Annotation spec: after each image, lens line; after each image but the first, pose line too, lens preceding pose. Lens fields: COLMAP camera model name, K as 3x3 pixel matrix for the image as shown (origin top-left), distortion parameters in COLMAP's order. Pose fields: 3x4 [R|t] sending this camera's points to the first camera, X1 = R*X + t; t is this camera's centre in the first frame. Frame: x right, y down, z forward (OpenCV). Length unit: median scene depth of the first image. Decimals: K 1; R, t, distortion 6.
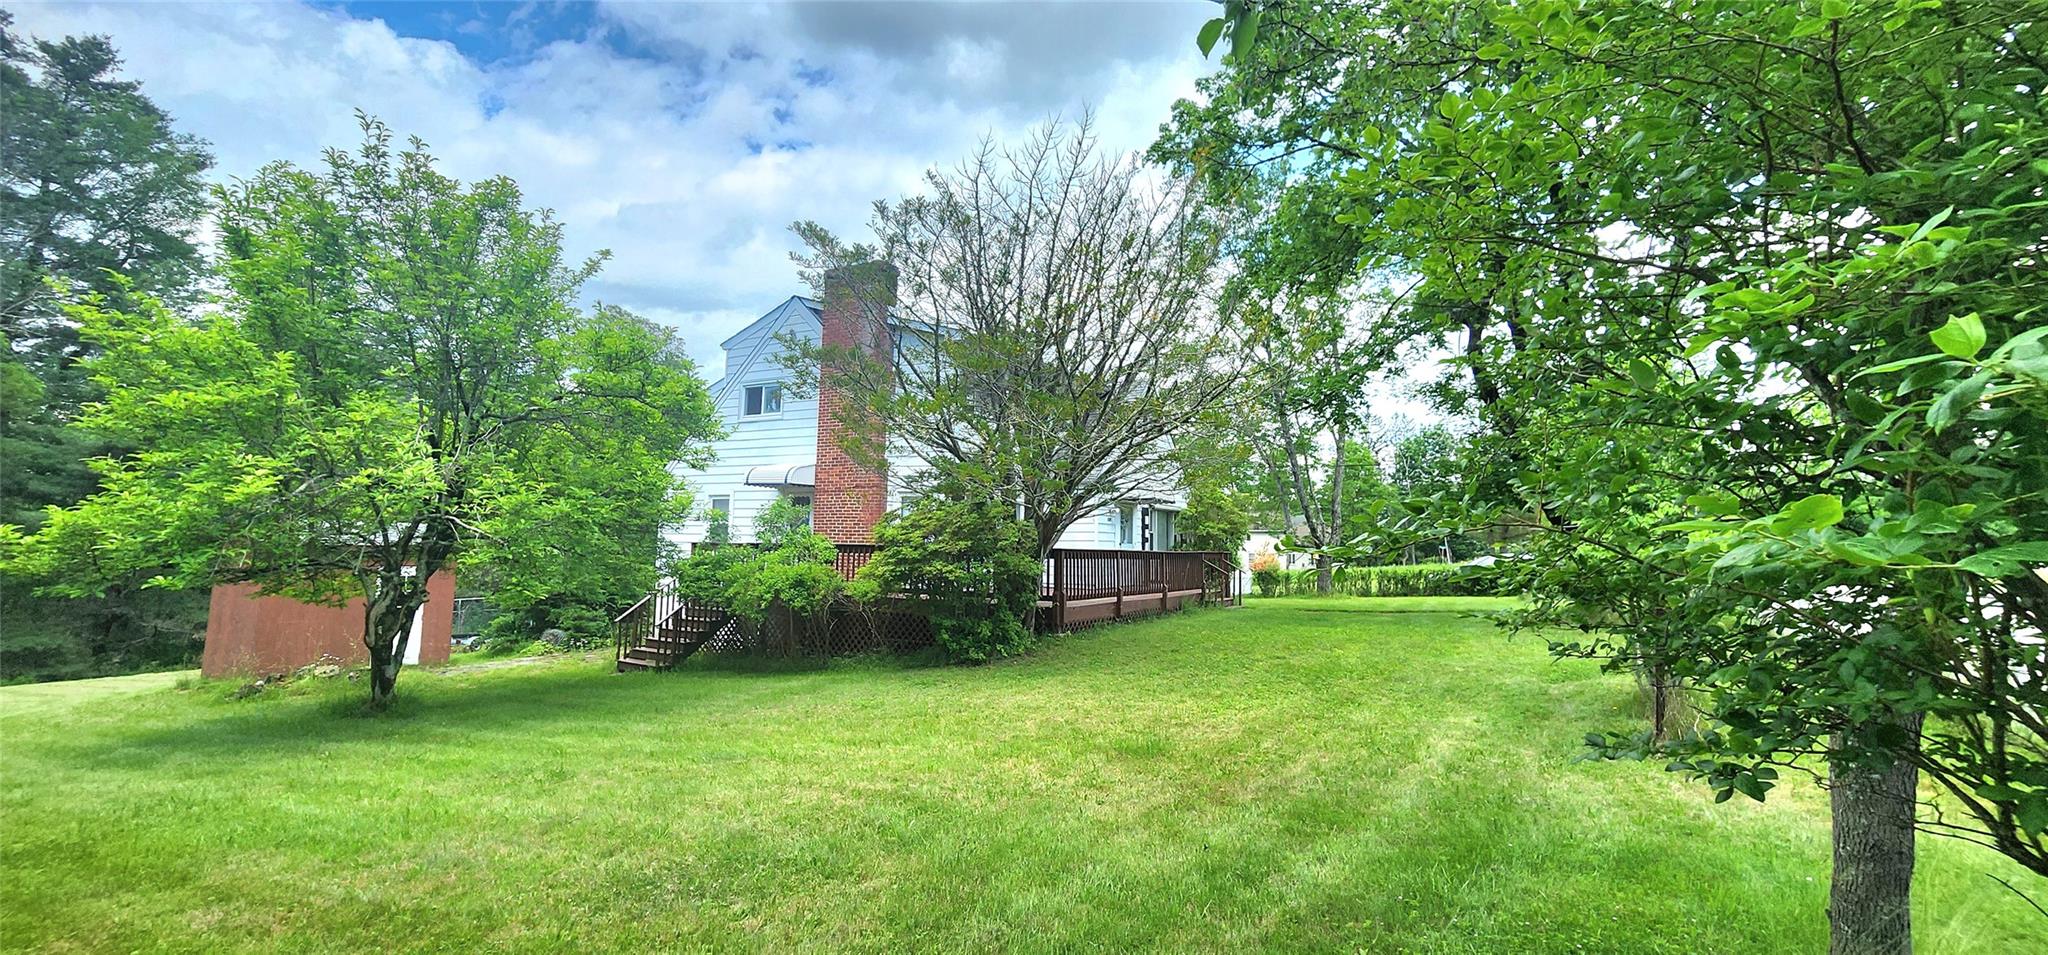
lens RADIAL K [[881.7, 0, 1030.5], [0, 881.7, 478.4], [0, 0, 1]] dist [-0.000519, 0.000563]
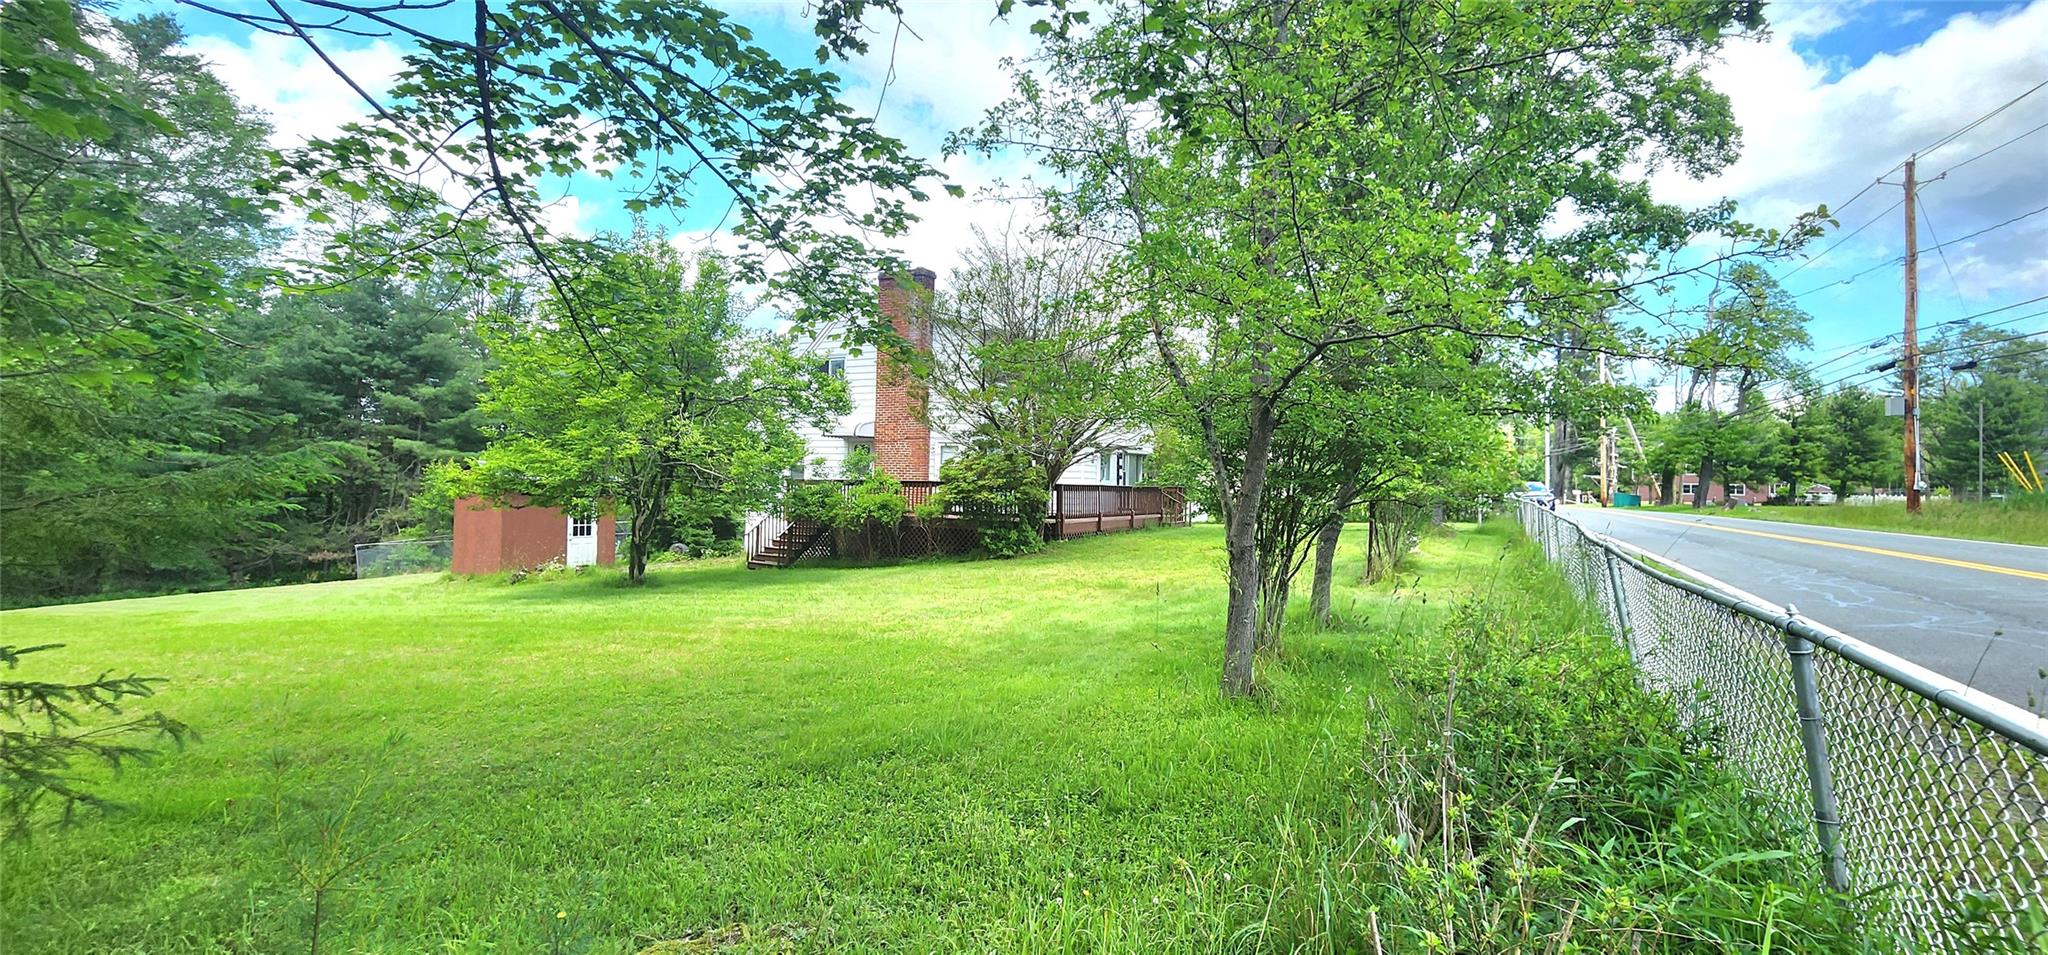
lens RADIAL K [[881.7, 0, 1024.5], [0, 881.7, 487.1], [0, 0, 1]] dist [-0.000519, 0.000563]
pose [[0.999832, 0.001051, 0.018310, -0.052873], [-0.002559, 0.996588, 0.082501, -0.035879], [-0.018161, -0.082534, 0.996423, -0.464181]]
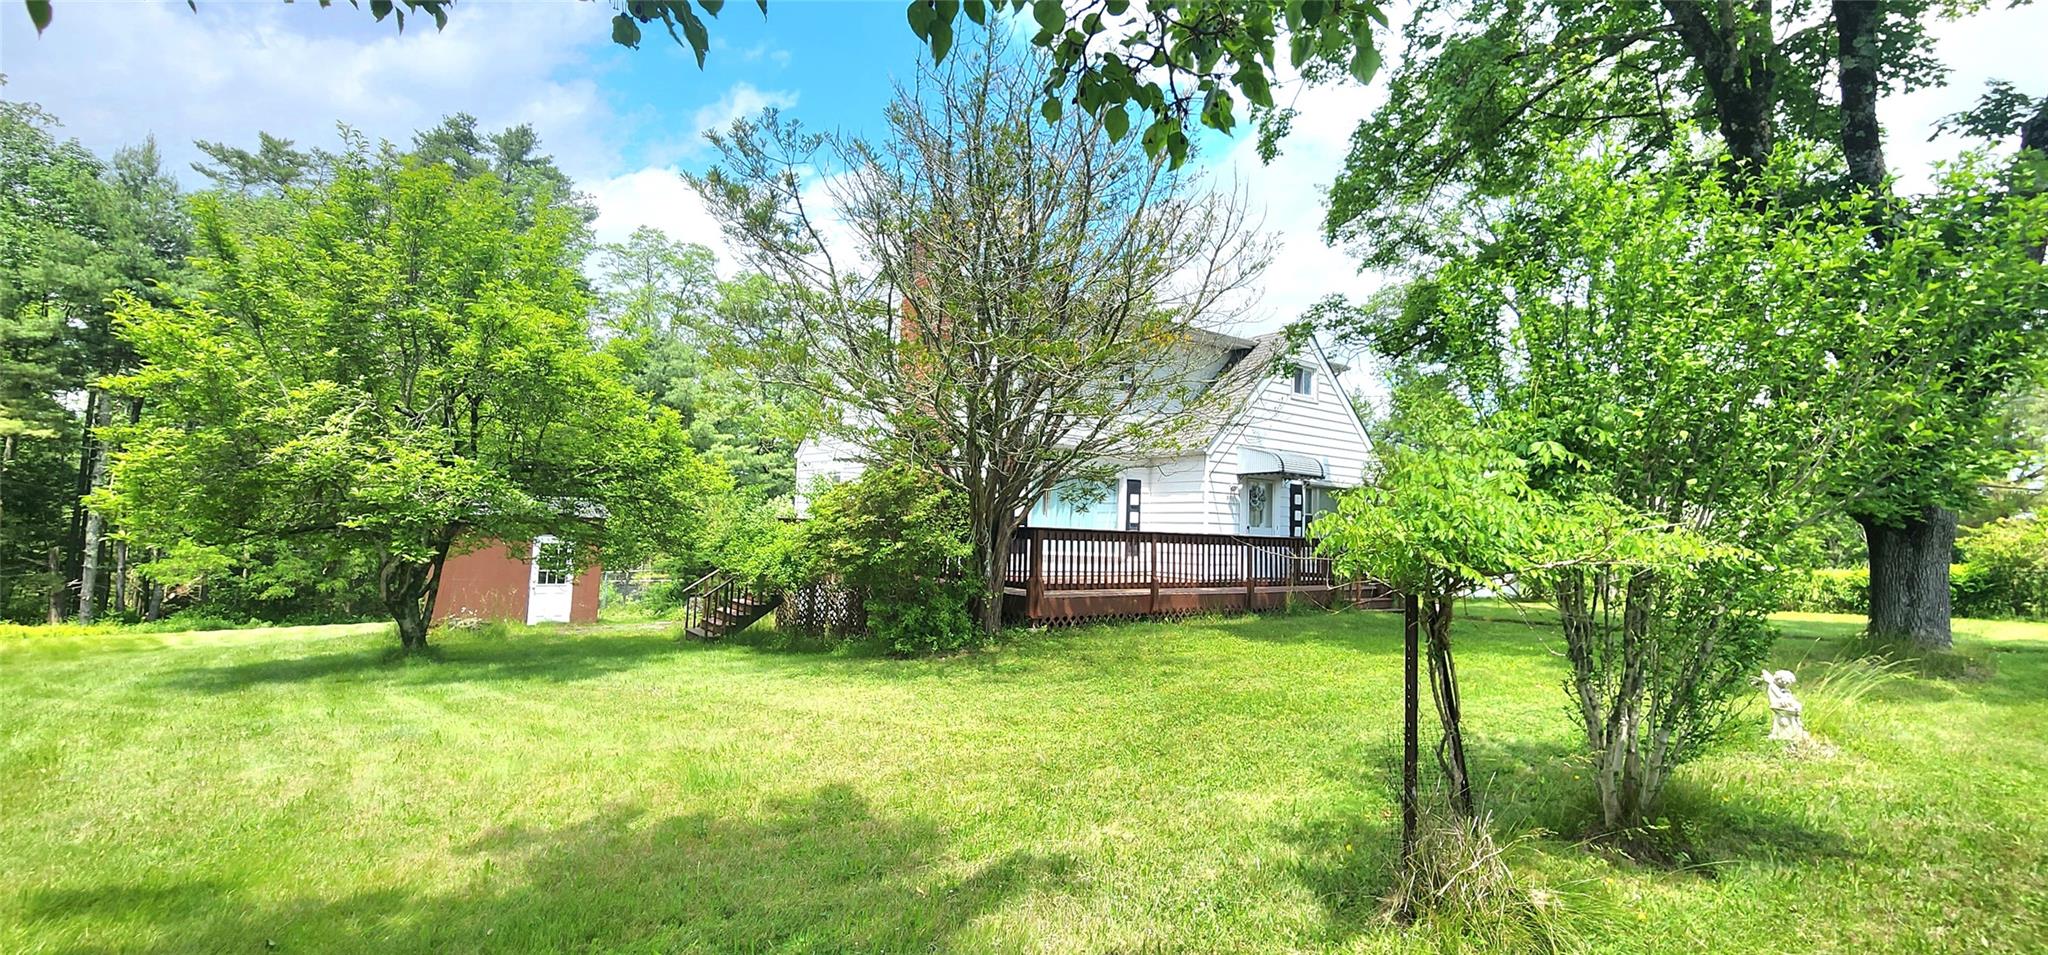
lens RADIAL K [[881.7, 0, 1027.9], [0, 881.7, 472.7], [0, 0, 1]] dist [-0.000519, 0.000563]
pose [[0.927985, -0.007024, -0.372551, 0.332733], [0.010978, 0.999904, 0.008492, 0.019222], [0.372455, -0.011970, 0.927973, 0.205468]]
